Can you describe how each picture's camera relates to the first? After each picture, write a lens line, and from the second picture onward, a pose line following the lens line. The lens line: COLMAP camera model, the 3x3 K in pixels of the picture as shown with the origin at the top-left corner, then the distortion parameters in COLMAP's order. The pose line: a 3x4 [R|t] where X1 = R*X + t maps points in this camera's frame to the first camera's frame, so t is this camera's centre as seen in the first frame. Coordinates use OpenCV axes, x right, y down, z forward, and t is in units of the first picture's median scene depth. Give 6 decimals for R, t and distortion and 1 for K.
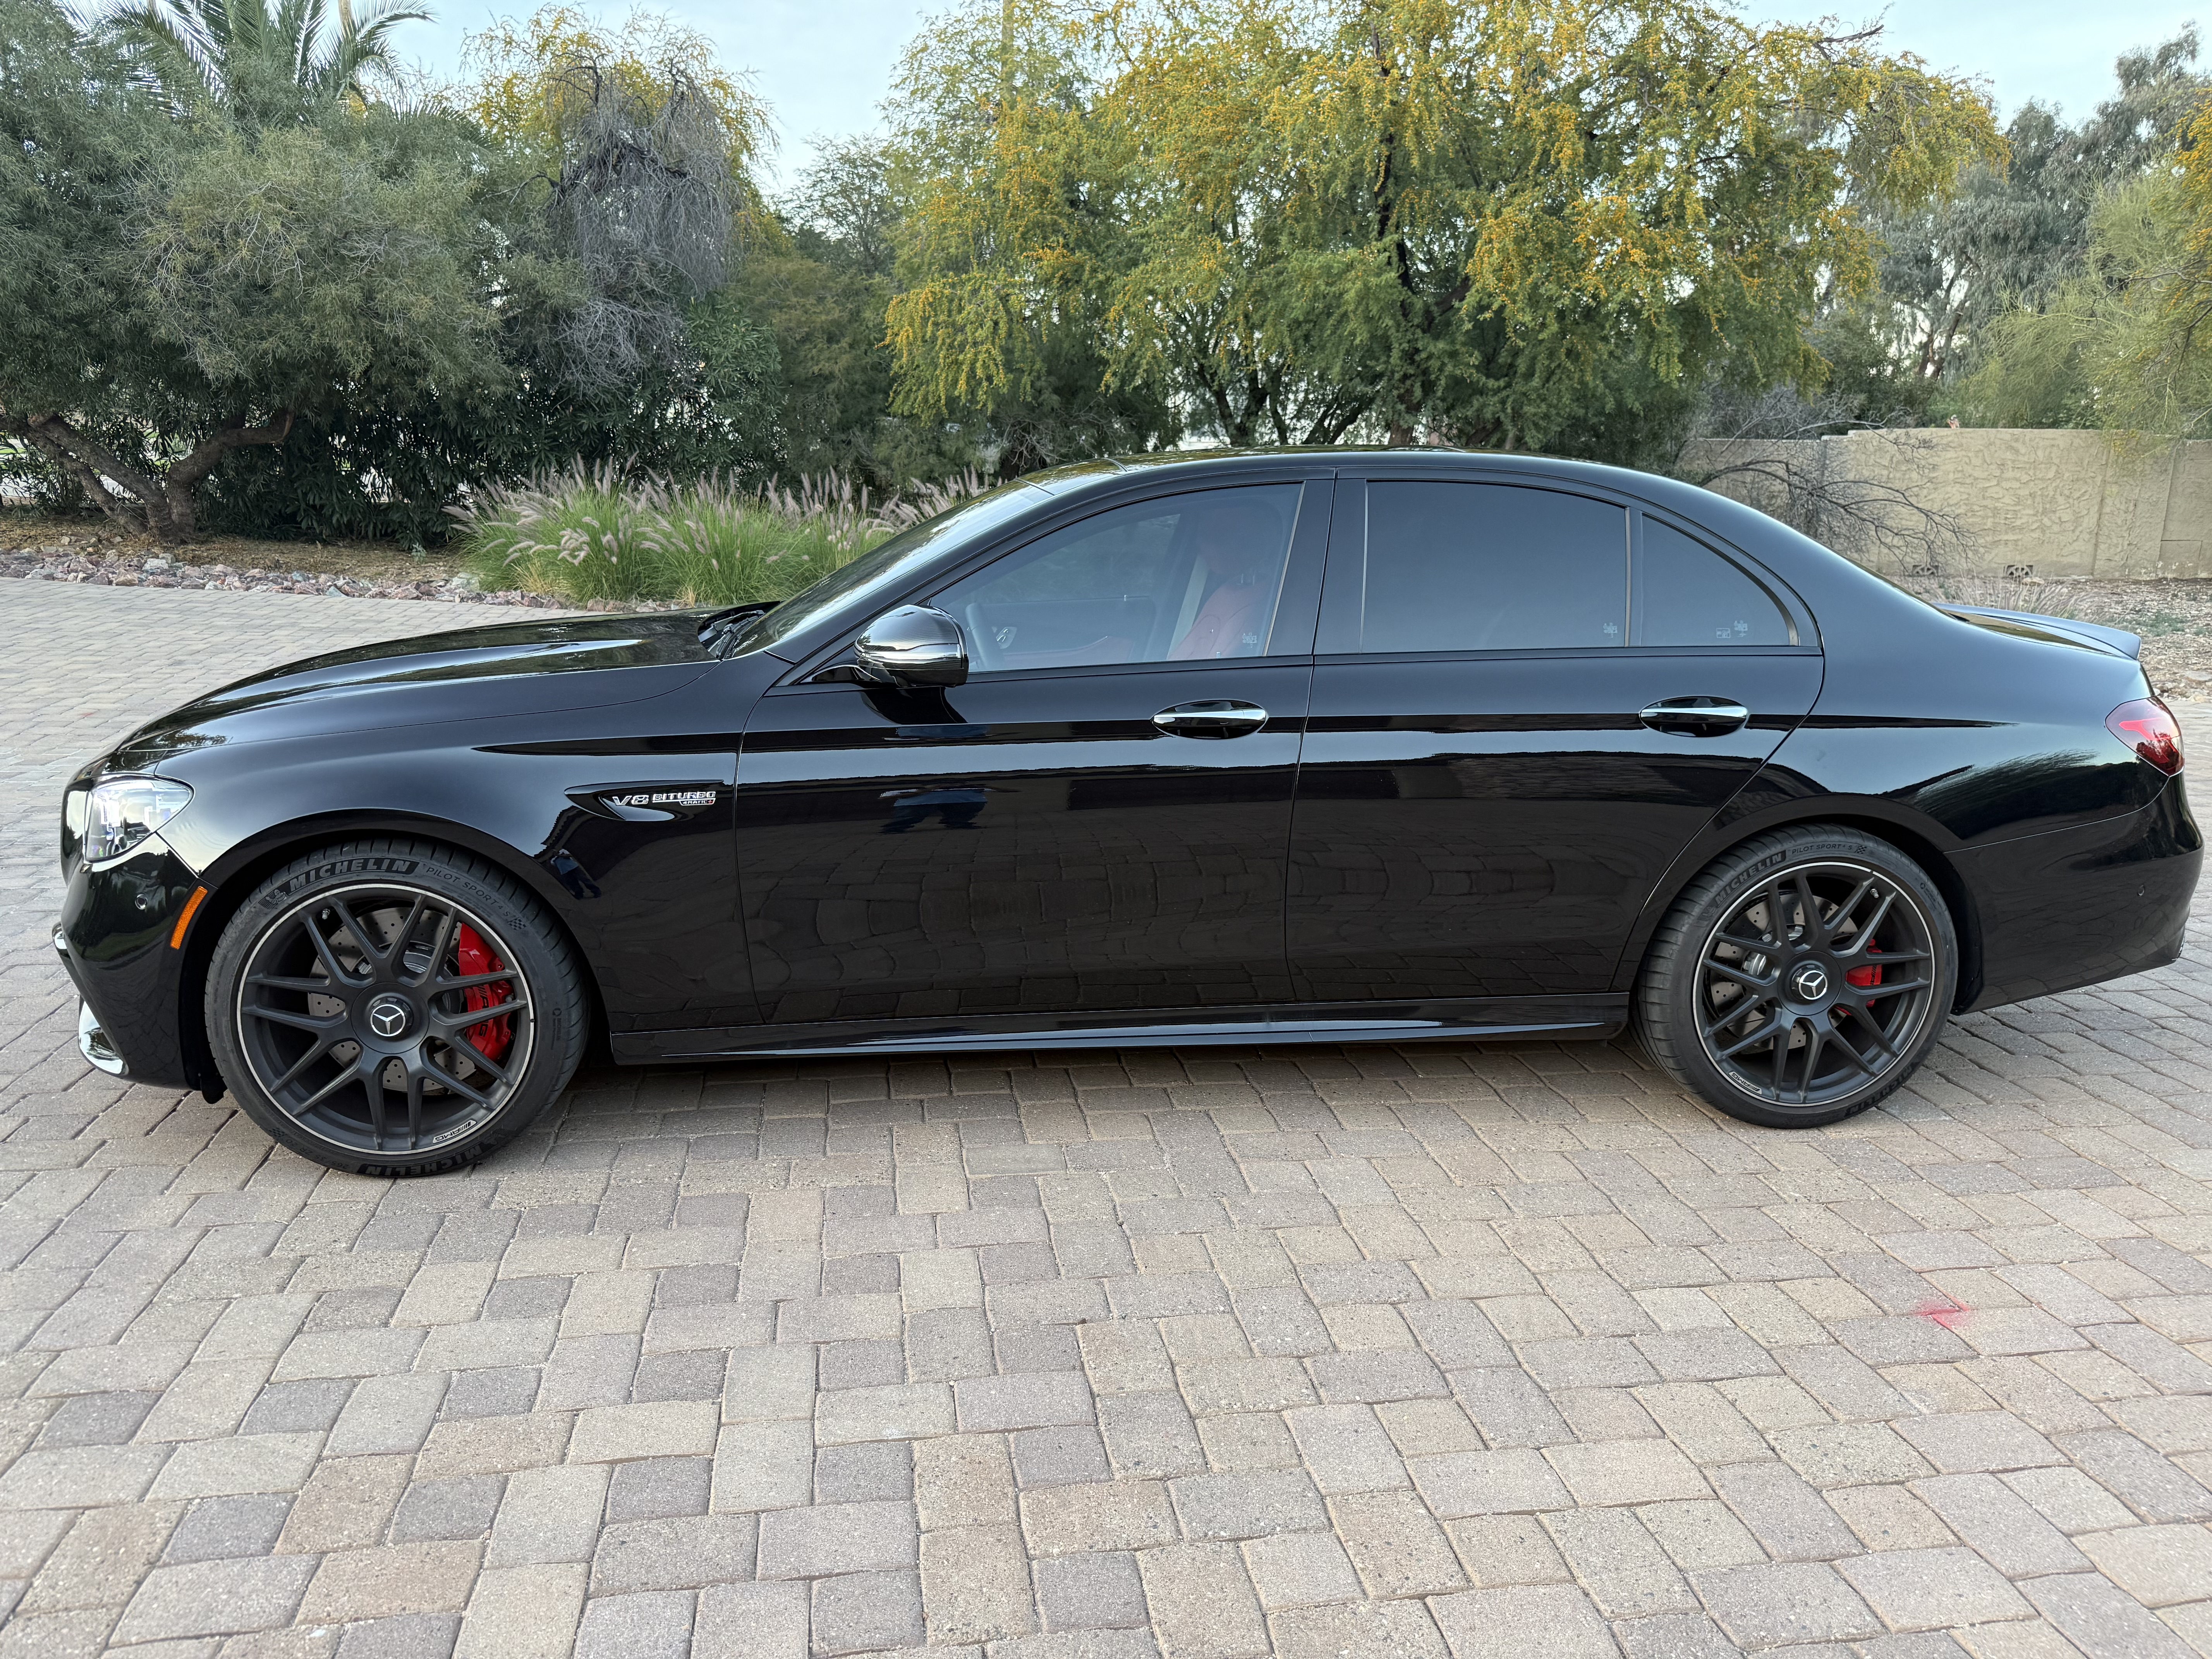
lens RADIAL K [[1518.5, 0, 1111.3], [0, 1518.5, 858.9], [0, 0, 1]] dist [0.106135, -0.174539]
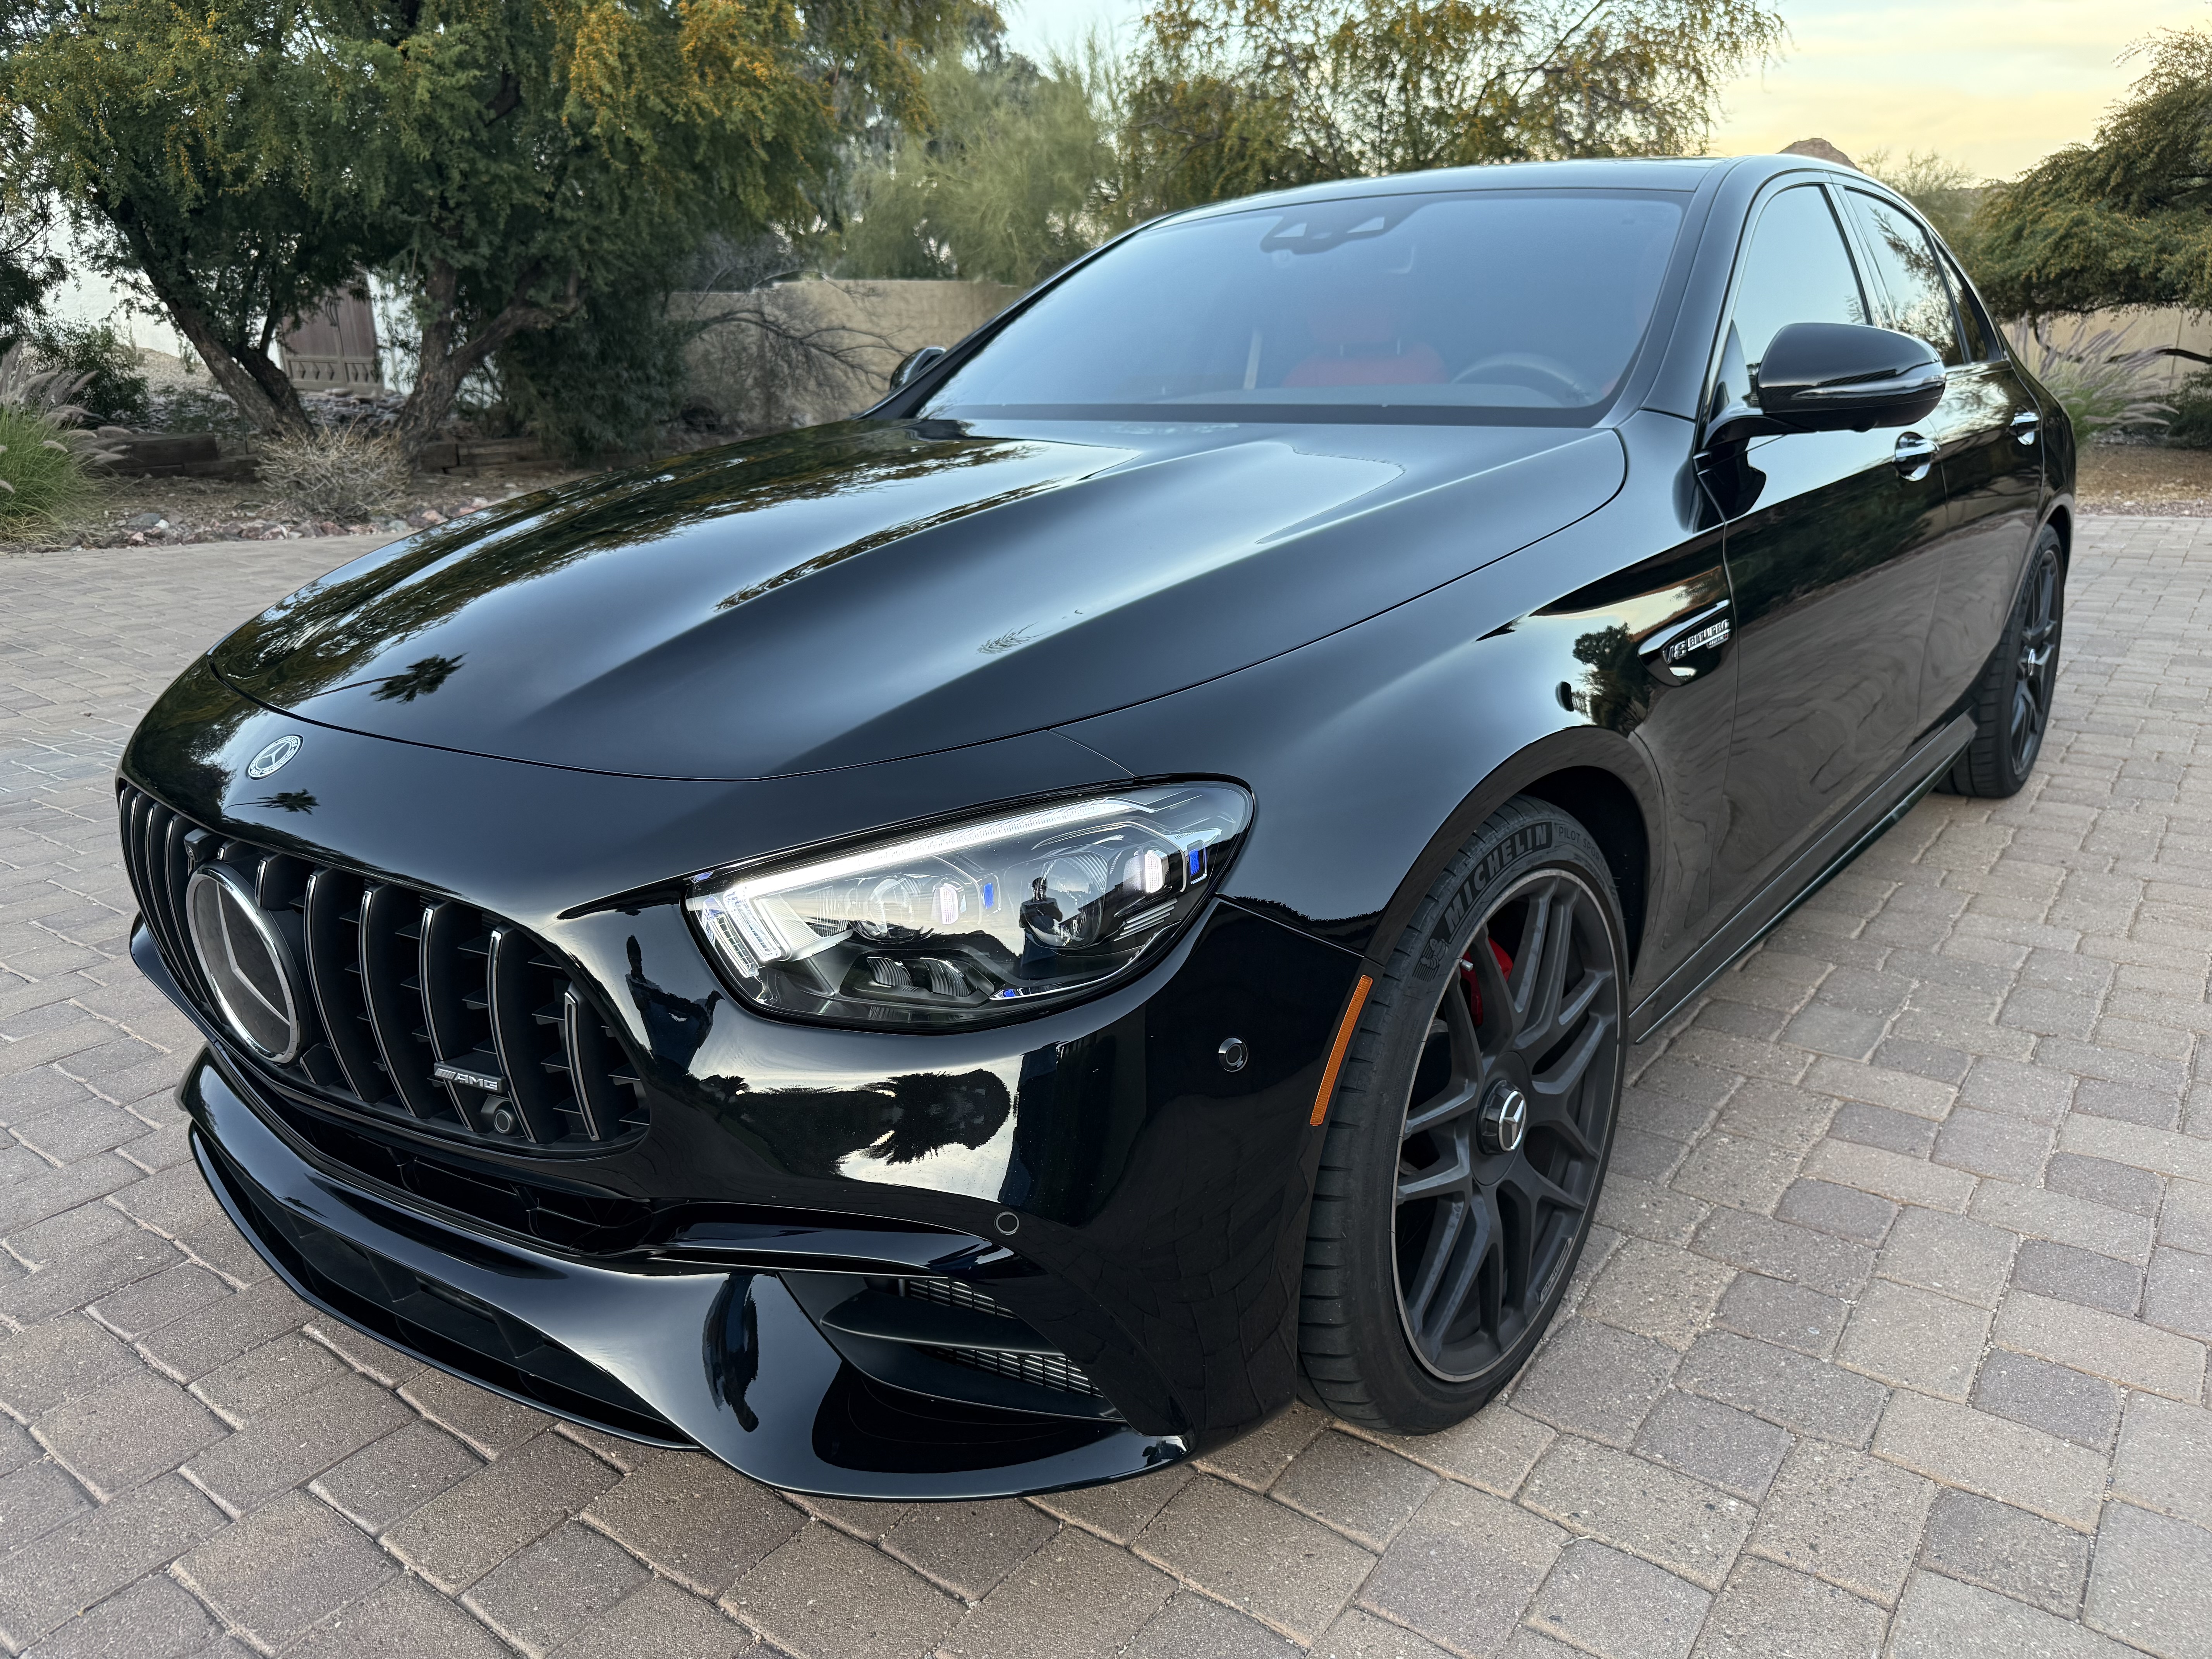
lens RADIAL K [[1564.3, 0, 1106.0], [0, 1564.3, 829.5], [0, 0, 1]] dist [-0.001860, -0.001367]
pose [[0.714009, -0.238335, 0.658322, -0.804592], [0.205109, 0.970228, 0.128796, -0.085864], [-0.669419, 0.043066, 0.741636, 0.599444]]
